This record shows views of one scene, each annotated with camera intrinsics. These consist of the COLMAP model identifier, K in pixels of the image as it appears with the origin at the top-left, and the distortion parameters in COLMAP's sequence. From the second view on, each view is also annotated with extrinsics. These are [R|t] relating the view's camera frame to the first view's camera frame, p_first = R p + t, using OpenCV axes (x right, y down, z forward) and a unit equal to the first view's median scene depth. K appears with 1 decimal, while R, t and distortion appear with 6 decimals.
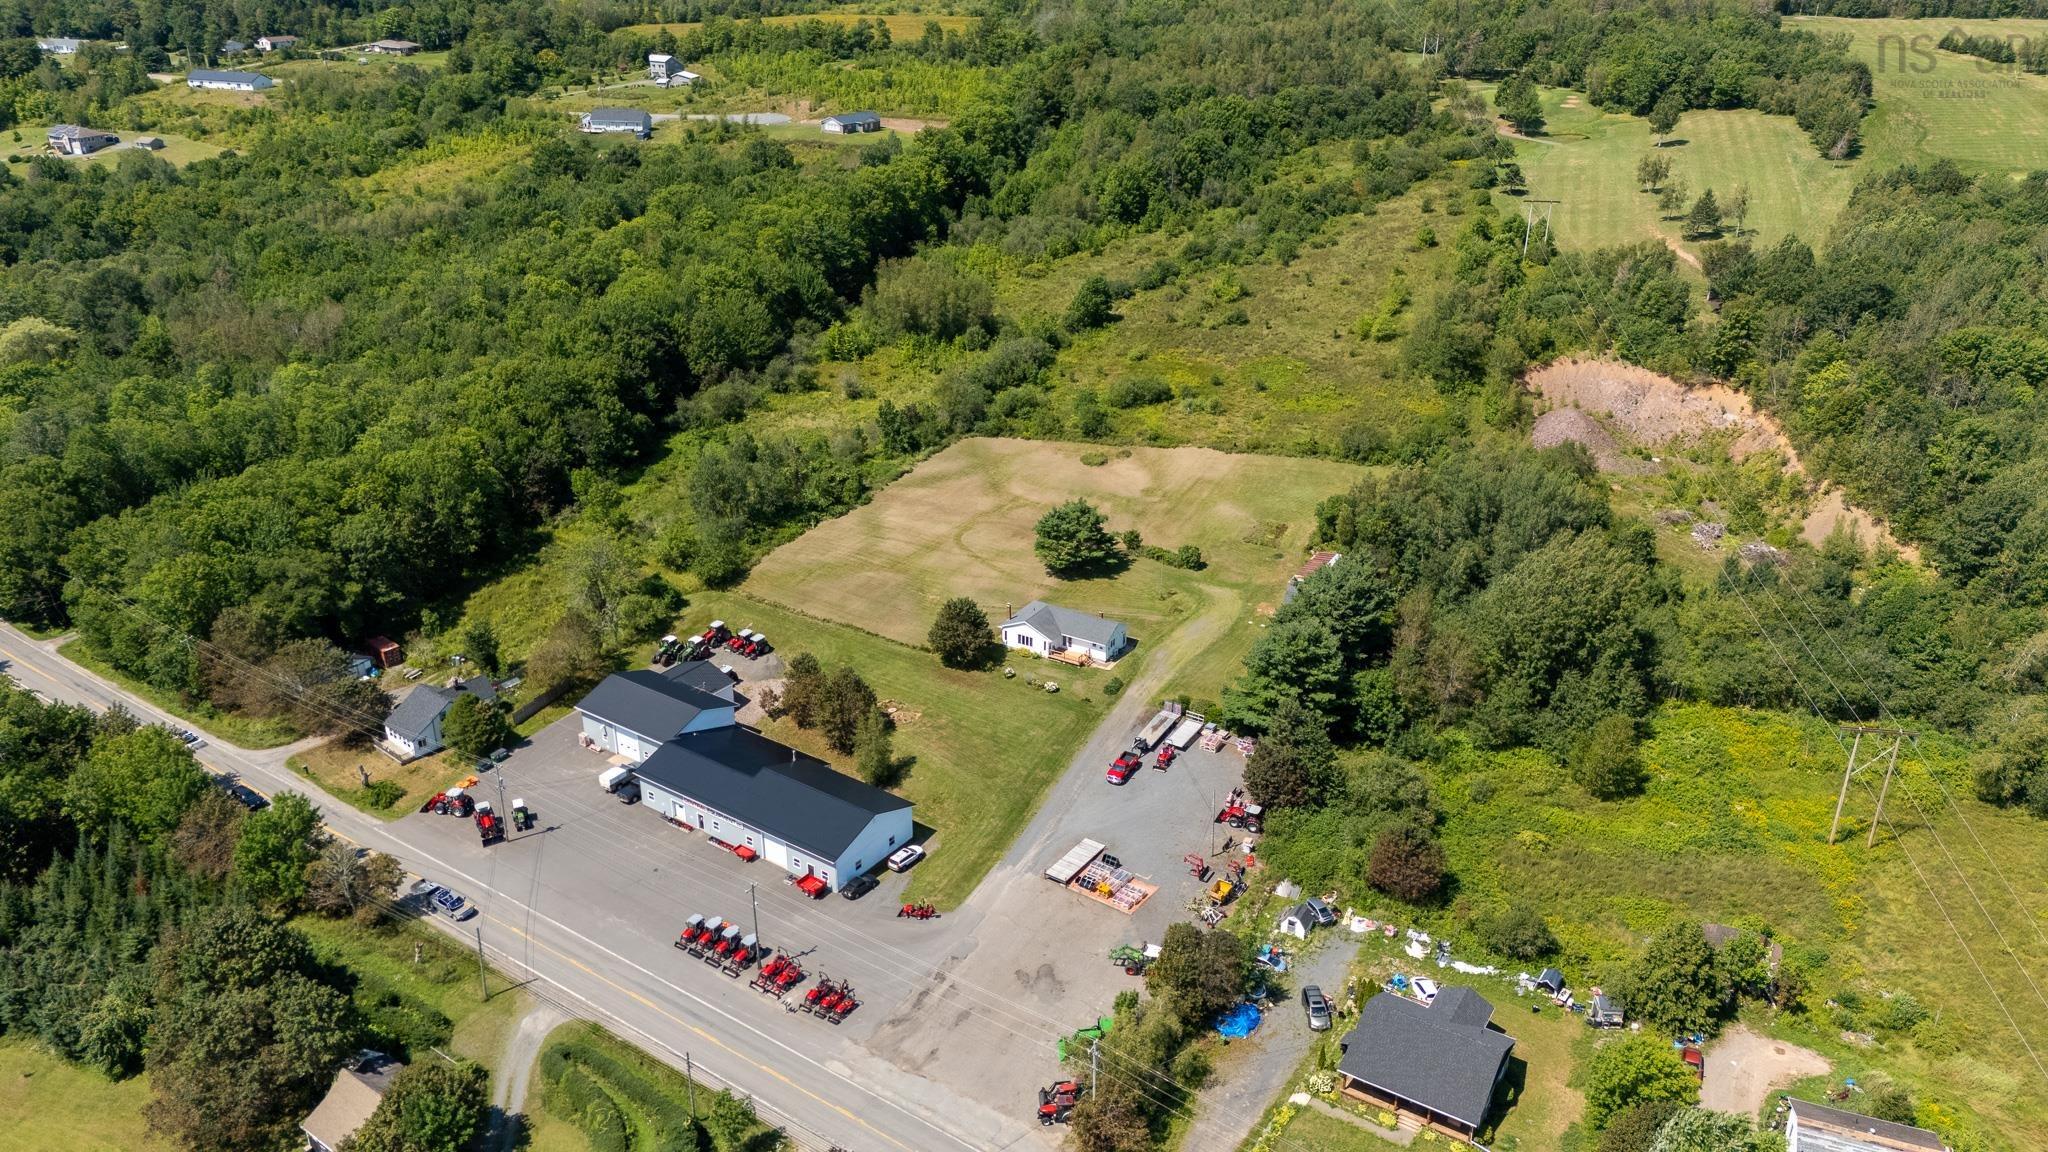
lens RADIAL K [[1499.3, 0, 1033.2], [0, 1499.3, 576.8], [0, 0, 1]] dist [0.096330, -0.114331]
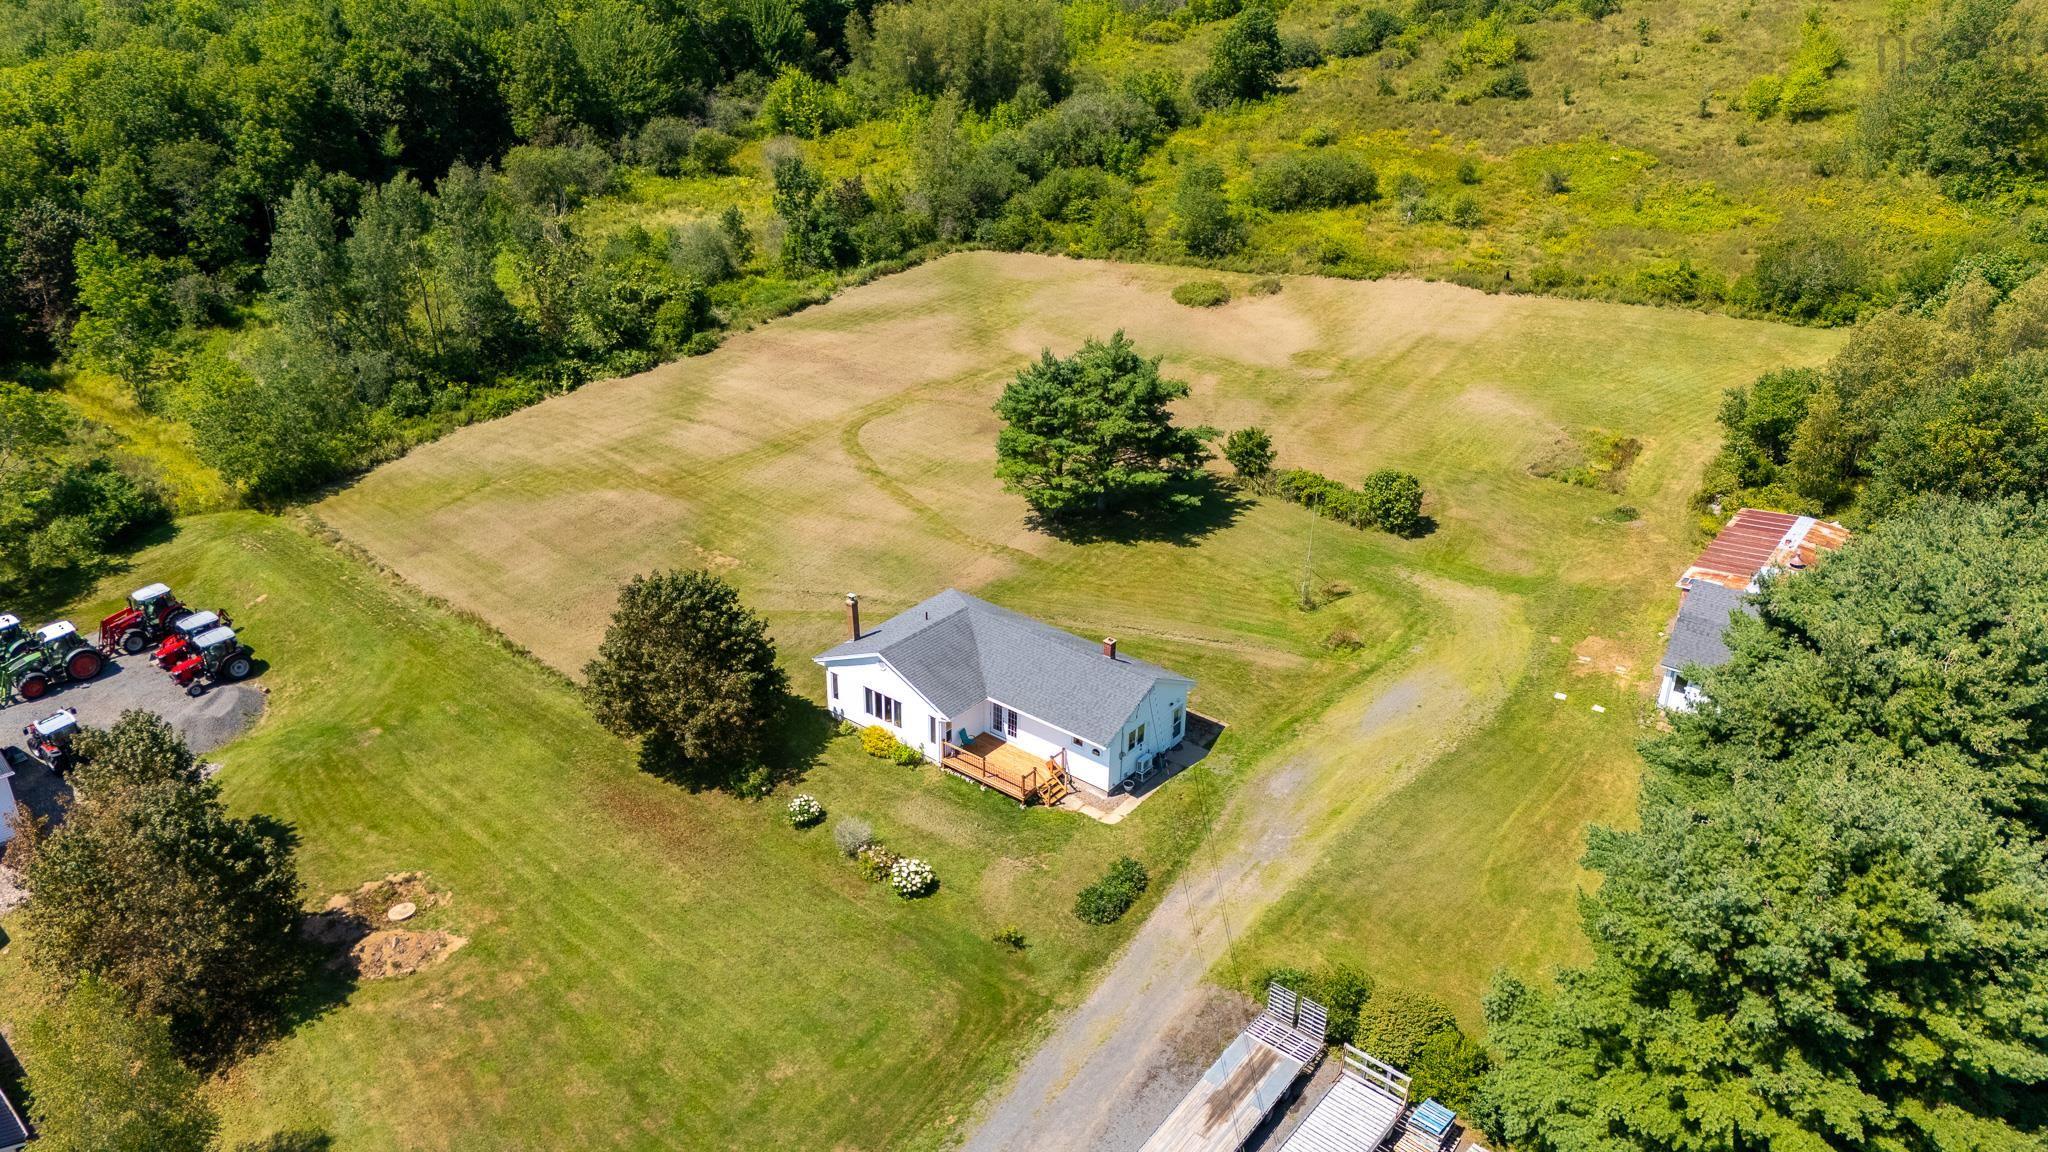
lens RADIAL K [[1499.3, 0, 1033.2], [0, 1499.3, 576.8], [0, 0, 1]] dist [0.096330, -0.114331]
pose [[0.990207, 0.067826, -0.122023, 0.052922], [-0.064452, 0.997427, 0.031394, 0.000001], [0.123838, -0.023222, 0.992031, 0.518348]]
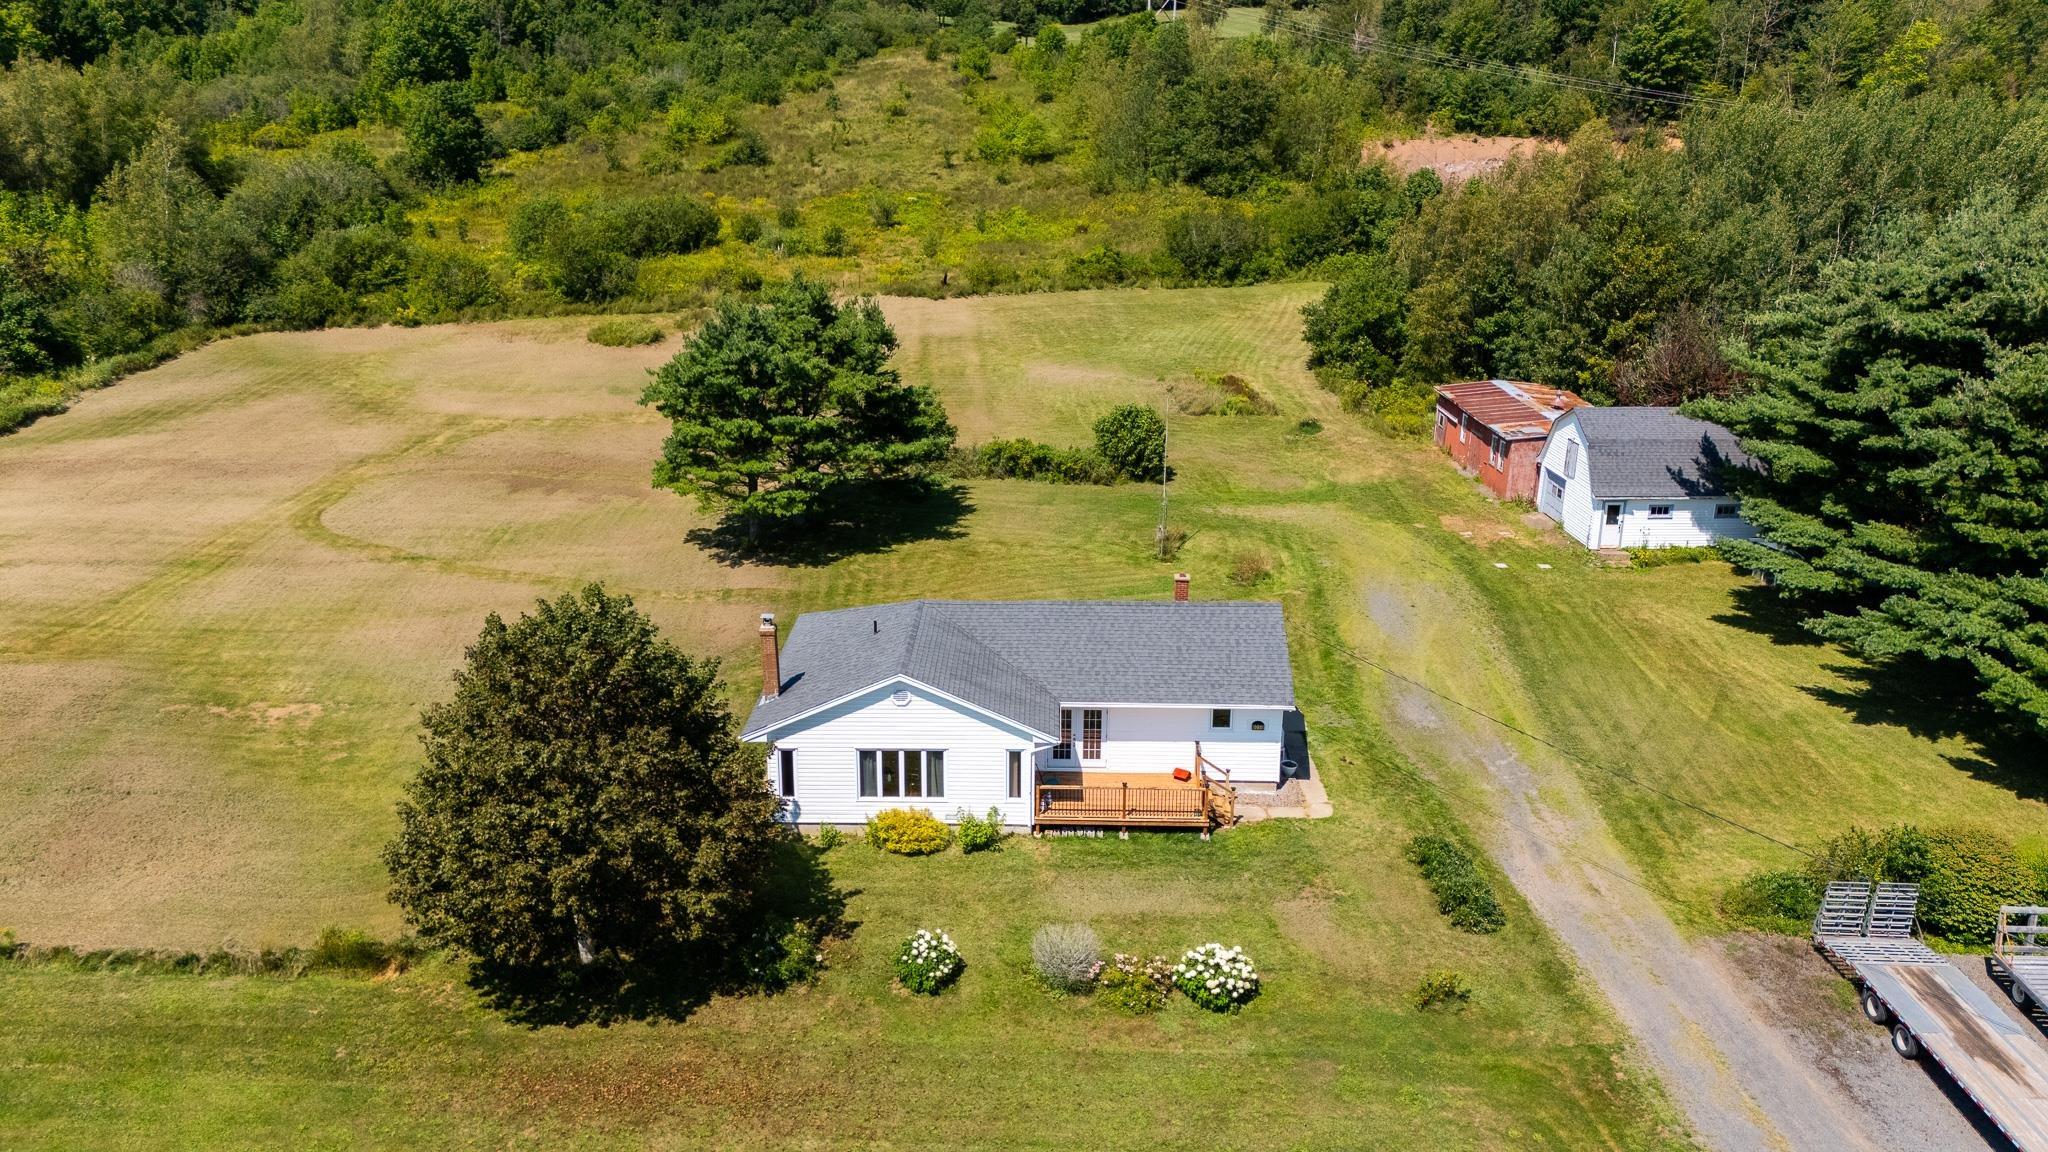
lens RADIAL K [[1521.6, 0, 1028.0], [0, 1521.6, 556.7], [0, 0, 1]] dist [0.066300, -0.063915]
pose [[0.866390, -0.147295, 0.477150, -0.065109], [0.205078, 0.976165, -0.071033, 0.025064], [-0.455314, 0.159395, 0.875947, 0.629050]]
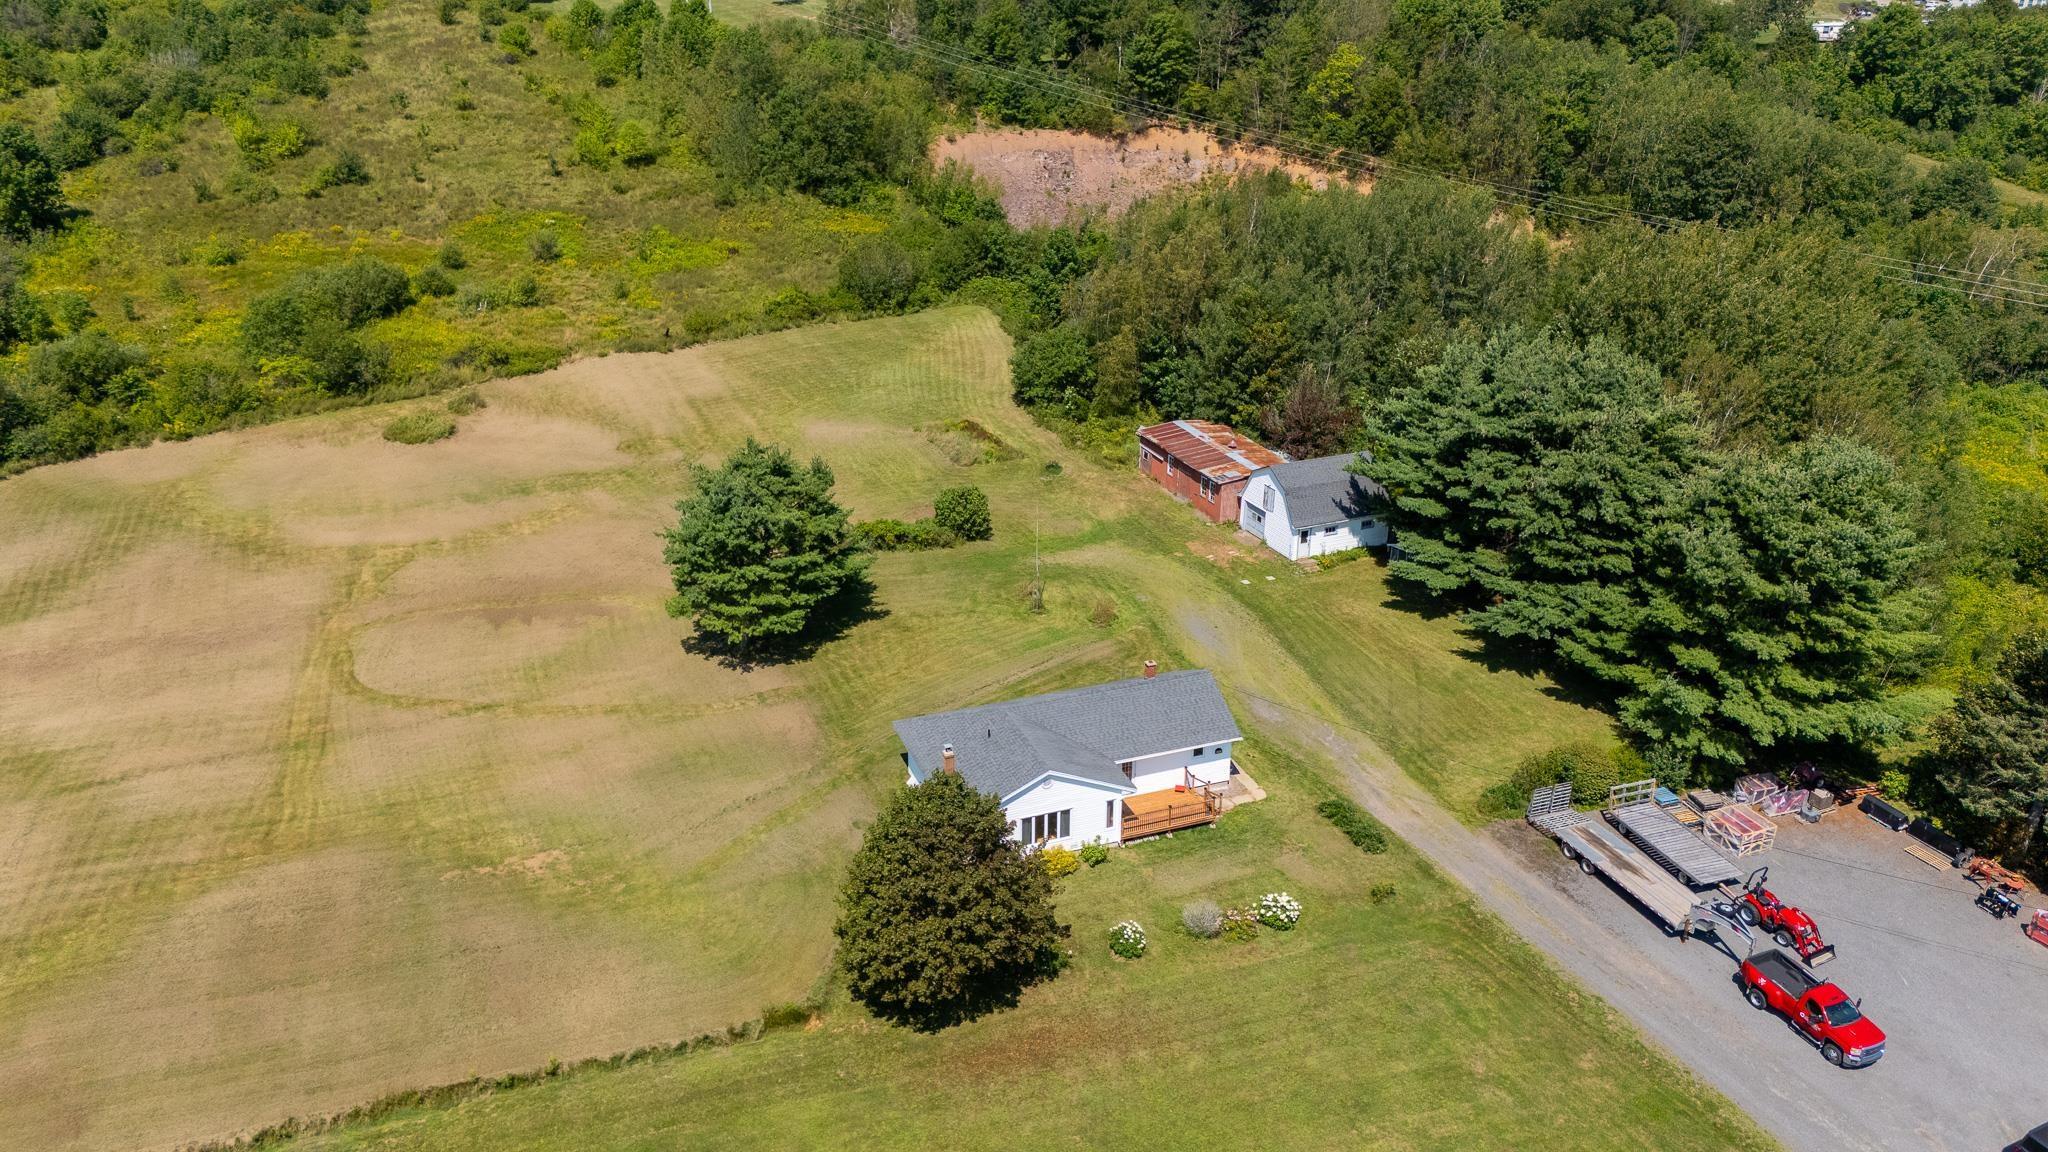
lens RADIAL K [[1499.3, 0, 1033.2], [0, 1499.3, 576.8], [0, 0, 1]] dist [0.096330, -0.114331]
pose [[0.614072, -0.313554, 0.724292, -0.175857], [0.322779, 0.937214, 0.132070, -0.040730], [-0.720228, 0.152686, 0.676726, 0.601131]]
